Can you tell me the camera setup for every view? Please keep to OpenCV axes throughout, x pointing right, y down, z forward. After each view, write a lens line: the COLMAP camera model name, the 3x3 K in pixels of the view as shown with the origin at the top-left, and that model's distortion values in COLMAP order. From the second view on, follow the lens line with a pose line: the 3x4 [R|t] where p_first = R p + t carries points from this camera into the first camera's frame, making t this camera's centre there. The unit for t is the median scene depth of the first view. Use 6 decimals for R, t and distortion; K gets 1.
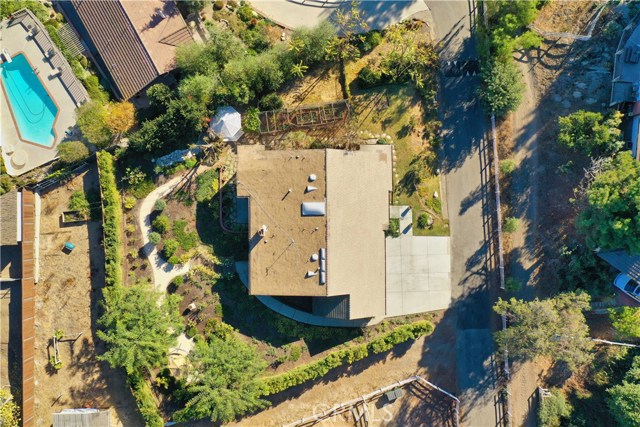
lens RADIAL K [[499.2, 0, 324.7], [0, 499.2, 211.4], [0, 0, 1]] dist [-0.008928, -0.003942]
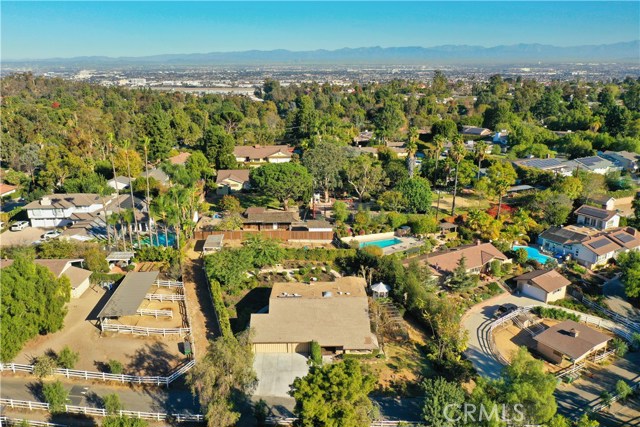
lens RADIAL K [[499.2, 0, 319.8], [0, 499.2, 214.5], [0, 0, 1]] dist [-0.008928, -0.003942]
pose [[0.008224, 0.314850, -0.949106, 1.228499], [-0.999917, 0.011983, -0.004689, 0.019653], [0.009897, 0.949066, 0.314922, 0.261139]]
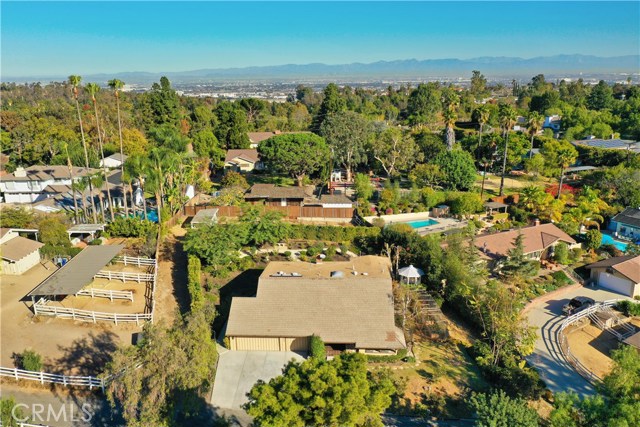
lens RADIAL K [[499.2, 0, 319.7], [0, 499.2, 214.4], [0, 0, 1]] dist [-0.008928, -0.003942]
pose [[-0.059685, 0.290664, -0.954962, 0.929622], [-0.997999, 0.002608, 0.063168, -0.034593], [0.020851, 0.956822, 0.289927, 0.492286]]
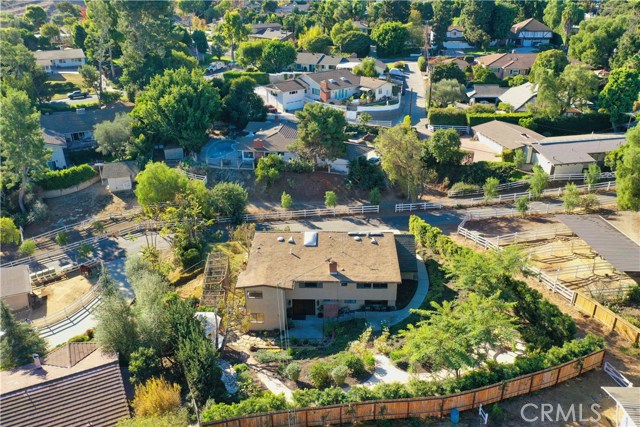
lens RADIAL K [[499.2, 0, 322.9], [0, 499.2, 216.9], [0, 0, 1]] dist [-0.008928, -0.003942]
pose [[0.029285, -0.416139, 0.908829, -0.860672], [0.999560, 0.016469, -0.024667, 0.041608], [-0.004703, 0.909152, 0.416438, 0.476435]]
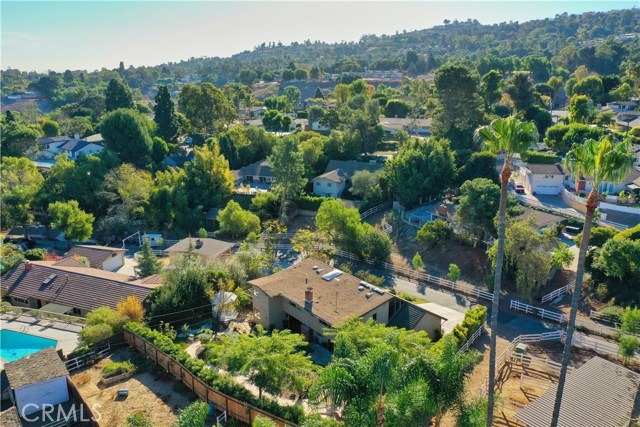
lens RADIAL K [[499.2, 0, 321.0], [0, 499.2, 212.9], [0, 0, 1]] dist [-0.008928, -0.003942]
pose [[0.782716, -0.160752, 0.601261, -0.665068], [0.622230, 0.223237, -0.750330, 0.757853], [-0.013607, 0.961418, 0.274756, 0.482938]]
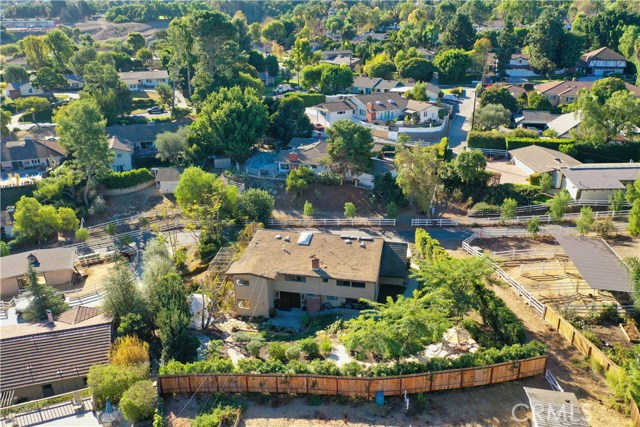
lens RADIAL K [[499.2, 0, 321.8], [0, 499.2, 214.6], [0, 0, 1]] dist [-0.008928, -0.003942]
pose [[0.208127, -0.356298, 0.910898, -0.928284], [0.978098, 0.078270, -0.192866, 0.222458], [-0.002578, 0.931088, 0.364785, 0.488166]]
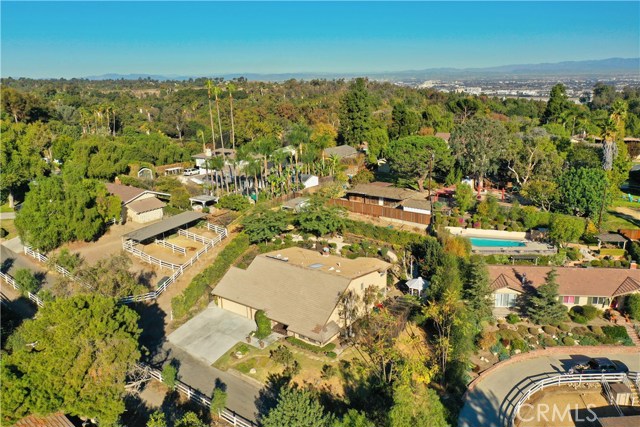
lens RADIAL K [[499.2, 0, 319.4], [0, 499.2, 212.9], [0, 0, 1]] dist [-0.008928, -0.003942]
pose [[-0.591401, 0.244650, -0.768369, 0.812631], [-0.805615, -0.137844, 0.576180, -0.646985], [0.035047, 0.959763, 0.278615, 0.480301]]
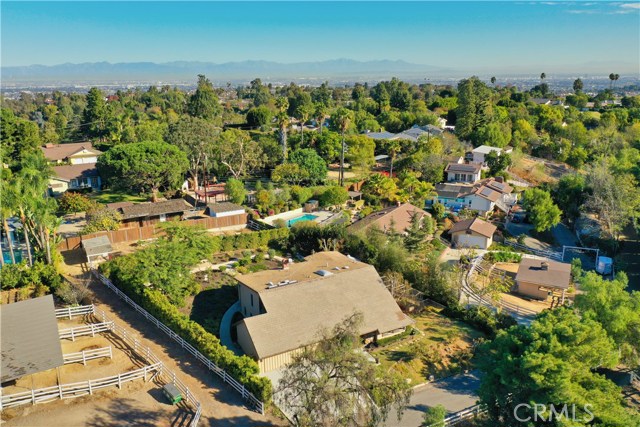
lens RADIAL K [[499.2, 0, 321.7], [0, 499.2, 213.4], [0, 0, 1]] dist [-0.008928, -0.003942]
pose [[0.491058, 0.249989, -0.834486, 0.822839], [-0.871126, 0.141838, -0.470129, 0.477456], [0.000835, 0.957803, 0.287423, 0.487034]]
